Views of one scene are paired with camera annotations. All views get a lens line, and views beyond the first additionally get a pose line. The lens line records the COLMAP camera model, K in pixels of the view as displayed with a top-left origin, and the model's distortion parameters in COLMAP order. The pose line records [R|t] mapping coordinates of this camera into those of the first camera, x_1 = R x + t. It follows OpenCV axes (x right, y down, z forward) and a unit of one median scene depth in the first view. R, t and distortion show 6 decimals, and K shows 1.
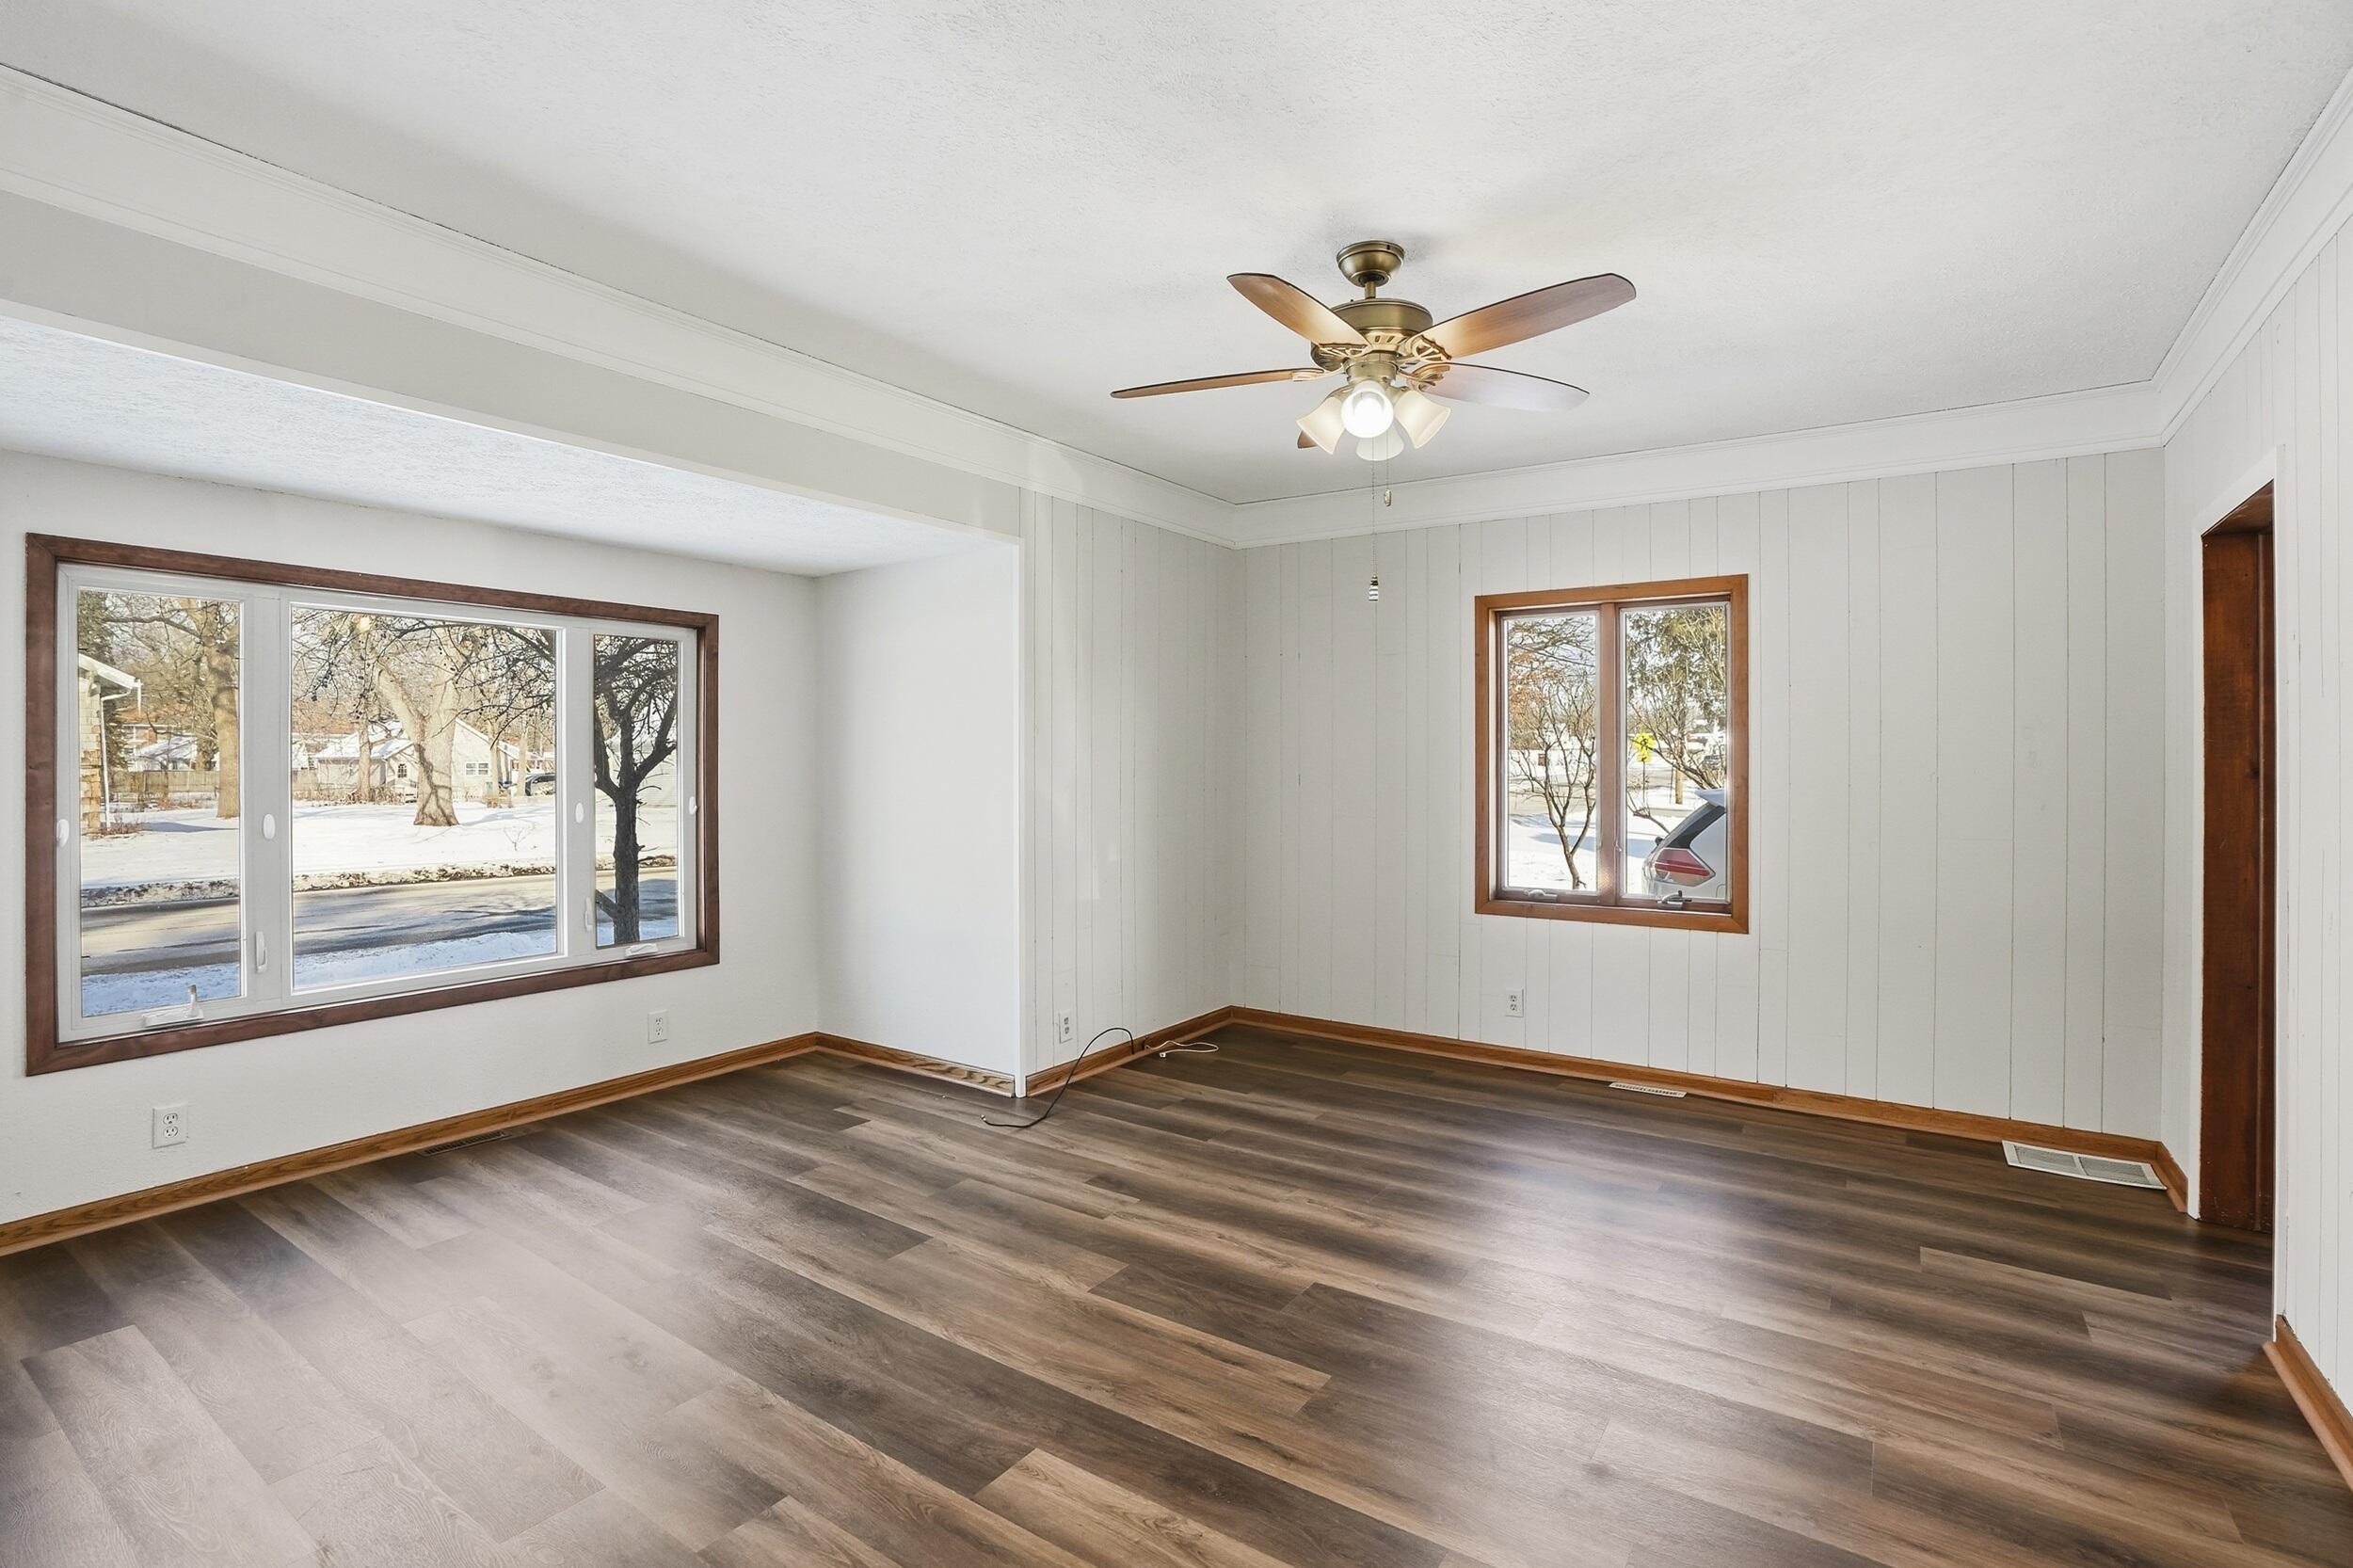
lens RADIAL K [[1067.8, 0, 1184.0], [0, 1067.8, 782.3], [0, 0, 1]] dist [-0.053278, 0.010991]
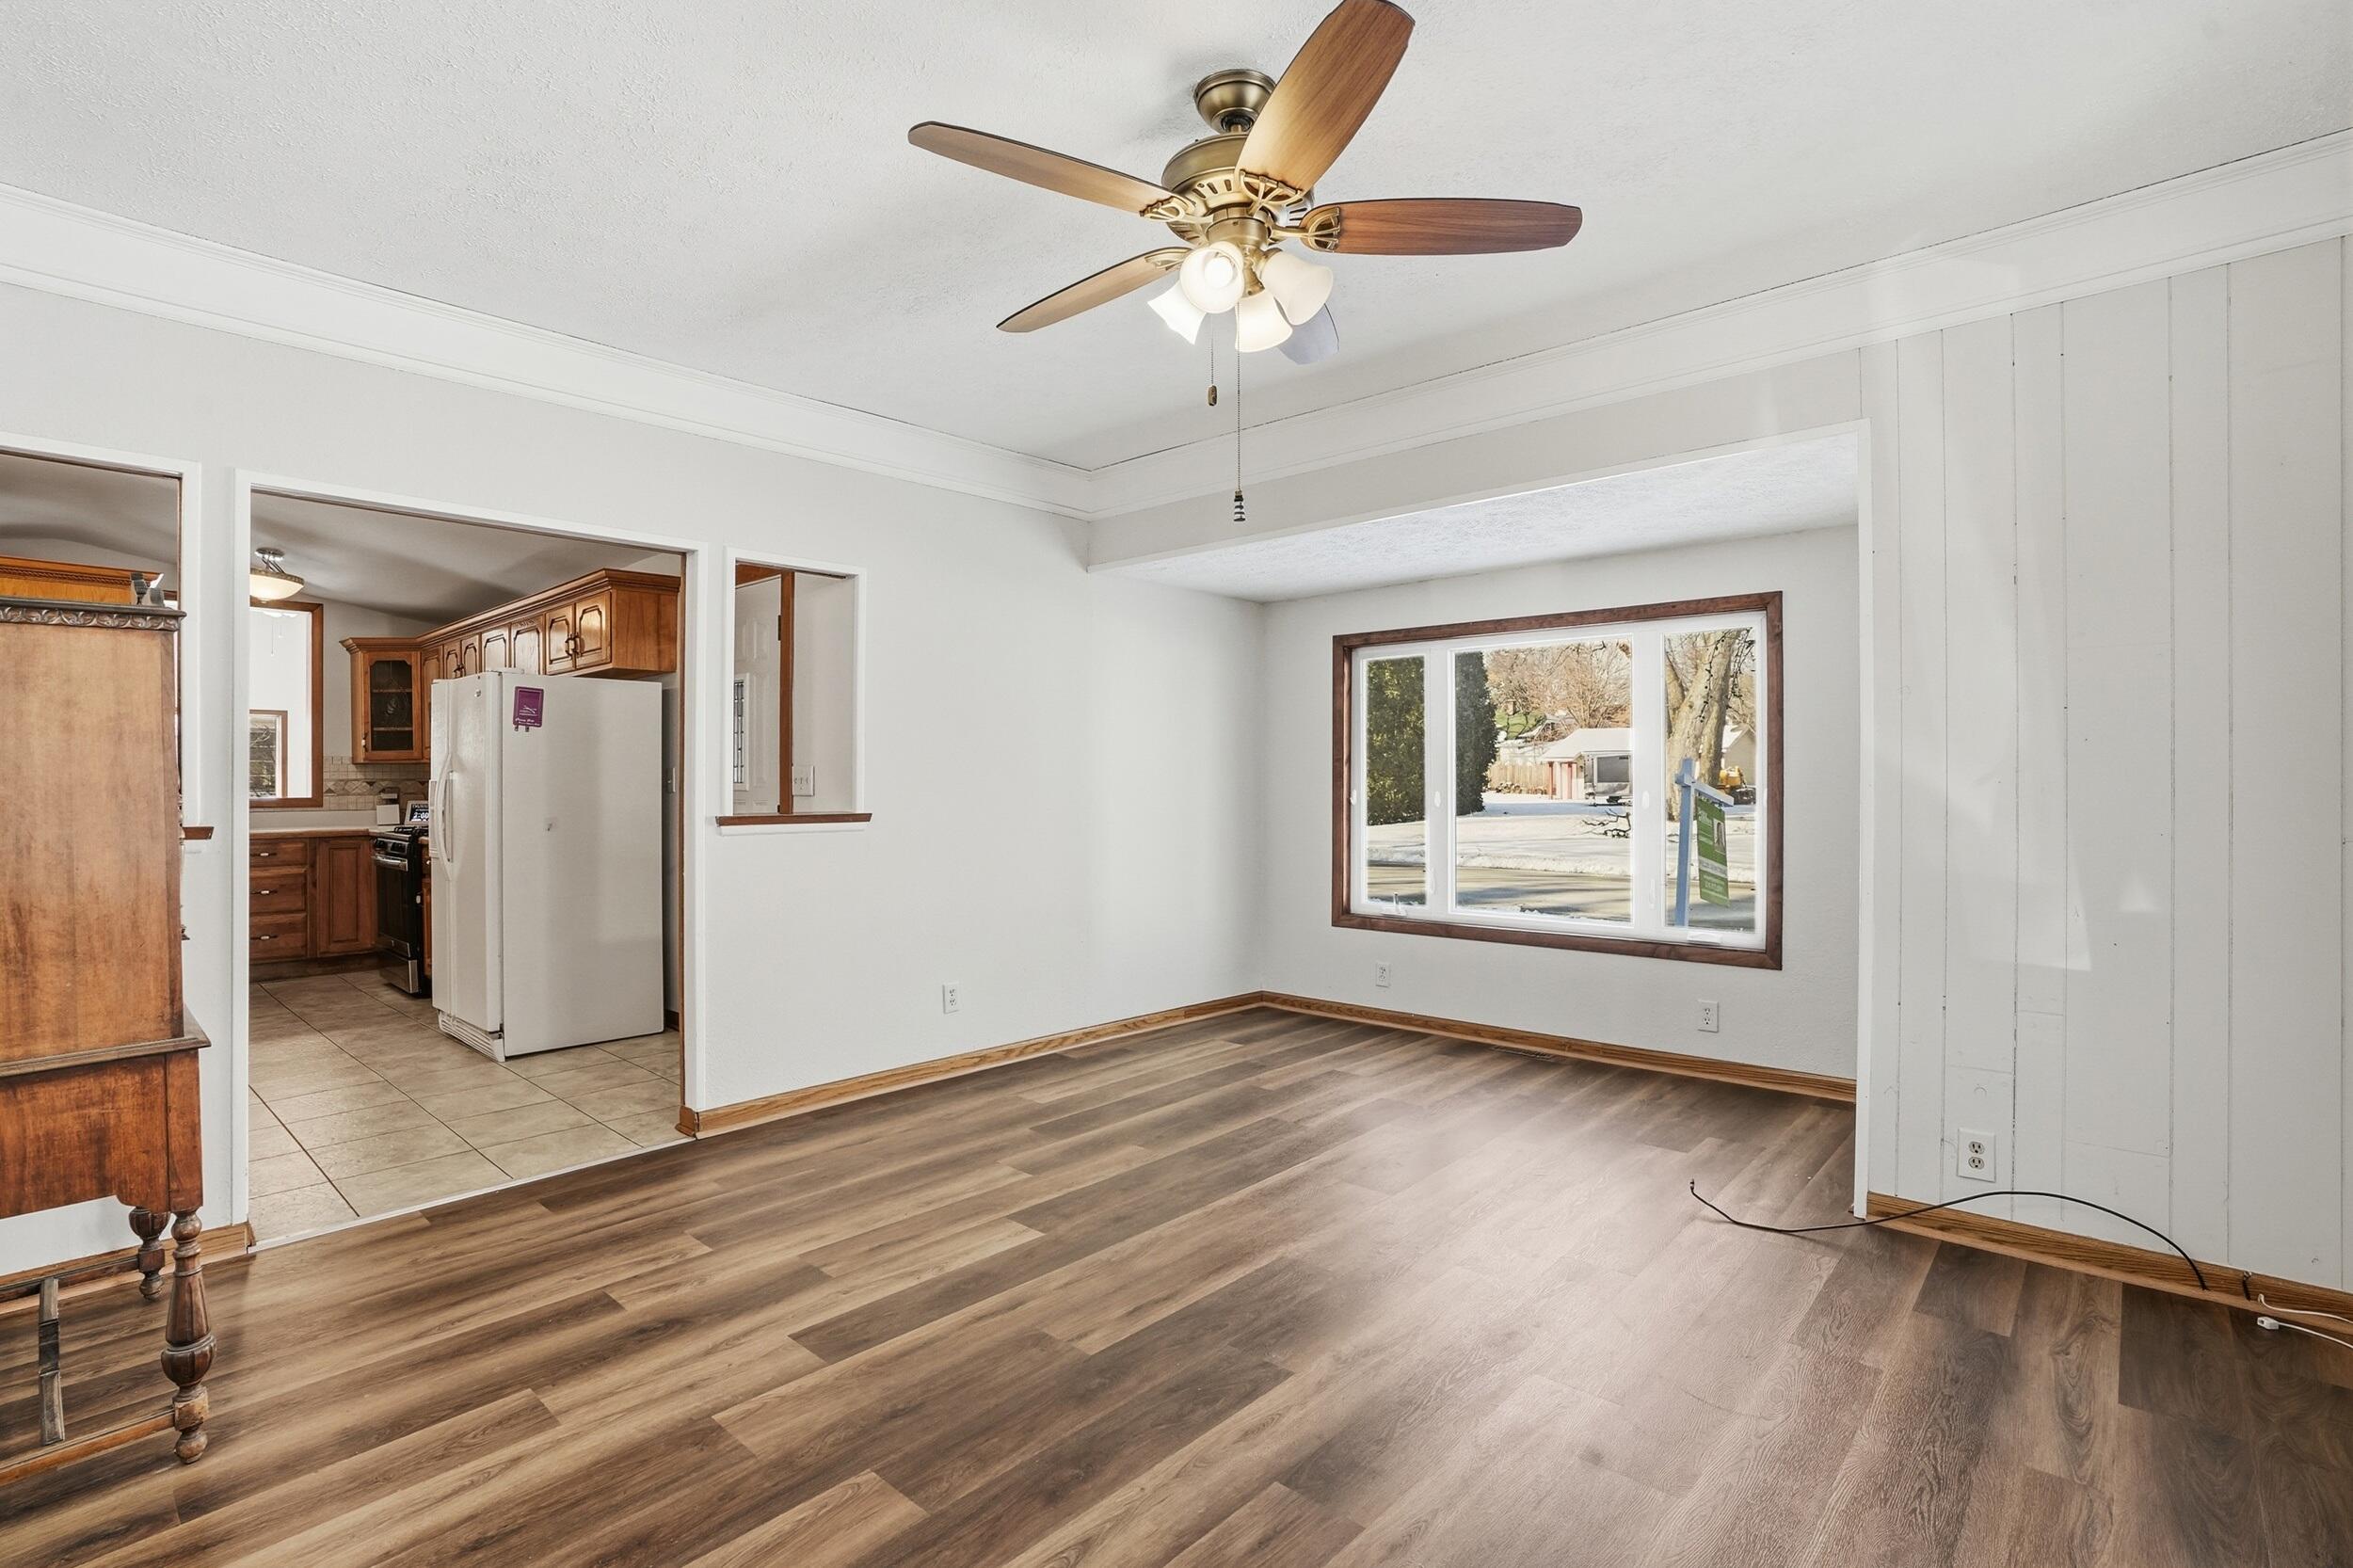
lens RADIAL K [[1111.2, 0, 1168.1], [0, 1111.2, 773.0], [0, 0, 1]] dist [-0.026001, 0.000541]
pose [[-0.136671, -0.004540, -0.990606, 0.820318], [-0.009950, 0.999945, -0.003210, 0.014235], [0.990567, 0.009417, -0.136708, 0.853441]]
